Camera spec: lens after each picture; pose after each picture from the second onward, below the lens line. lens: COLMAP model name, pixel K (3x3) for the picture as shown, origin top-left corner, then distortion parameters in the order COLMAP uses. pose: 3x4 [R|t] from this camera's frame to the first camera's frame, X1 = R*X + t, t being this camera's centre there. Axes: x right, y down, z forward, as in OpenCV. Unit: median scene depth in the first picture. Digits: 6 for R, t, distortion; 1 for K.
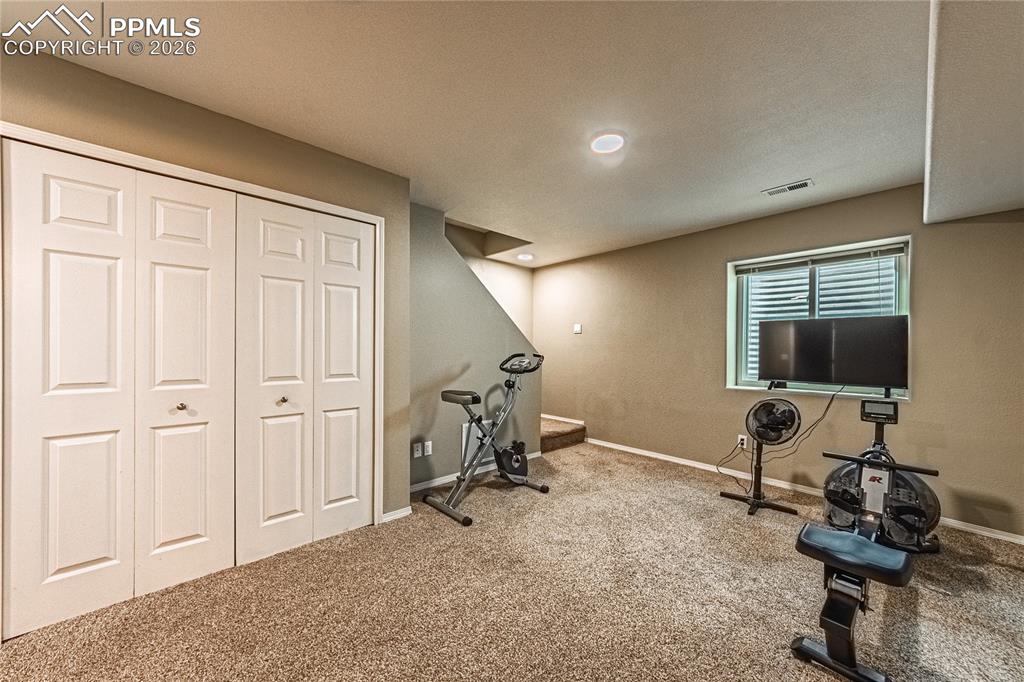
lens RADIAL K [[362.1, 0, 514.6], [0, 362.1, 352.4], [0, 0, 1]] dist [-0.000535, -0.000047]
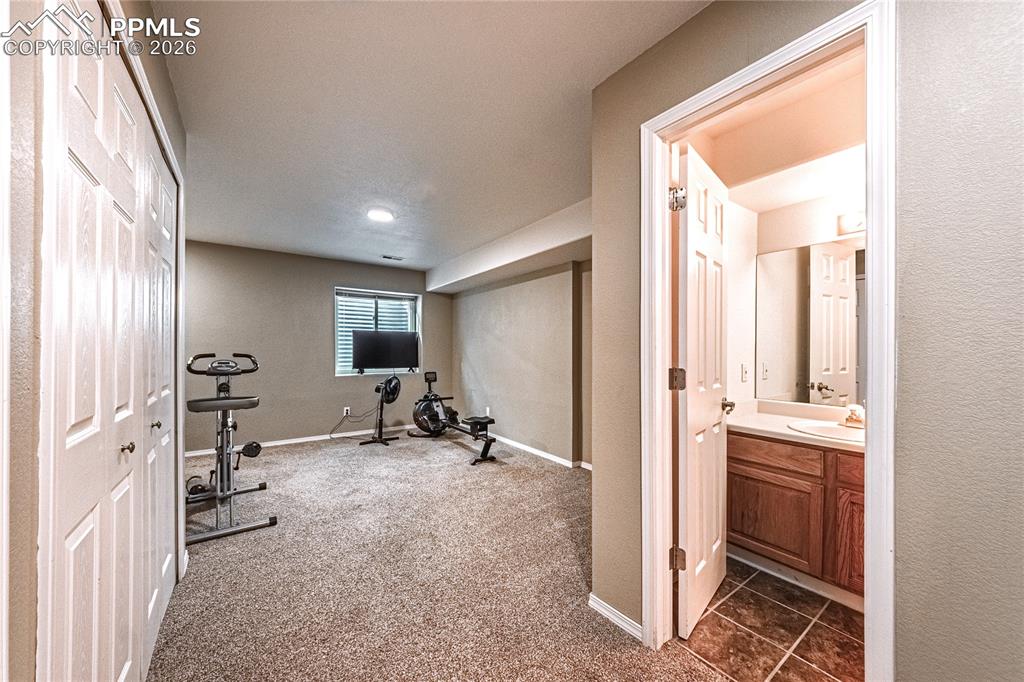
lens RADIAL K [[366.7, 0, 516.8], [0, 366.7, 346.1], [0, 0, 1]] dist [0.000519, -0.000063]
pose [[0.115432, 0.001853, 0.993314, -0.971927], [0.003281, 0.999992, -0.002247, -0.015432], [-0.993310, 0.003519, 0.115425, 0.185478]]
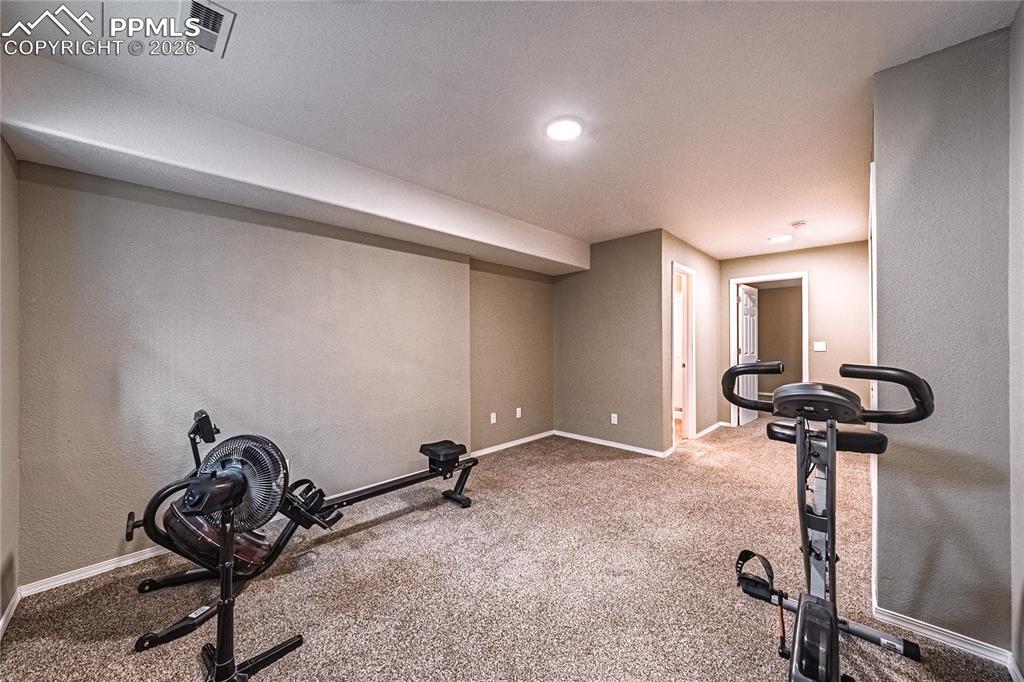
lens RADIAL K [[366.7, 0, 516.8], [0, 366.7, 346.1], [0, 0, 1]] dist [0.000519, -0.000063]
pose [[-0.998688, -0.003171, -0.051115, 0.333800], [-0.003786, 0.999922, 0.011942, -0.016022], [0.051073, 0.012119, -0.998621, 1.525449]]
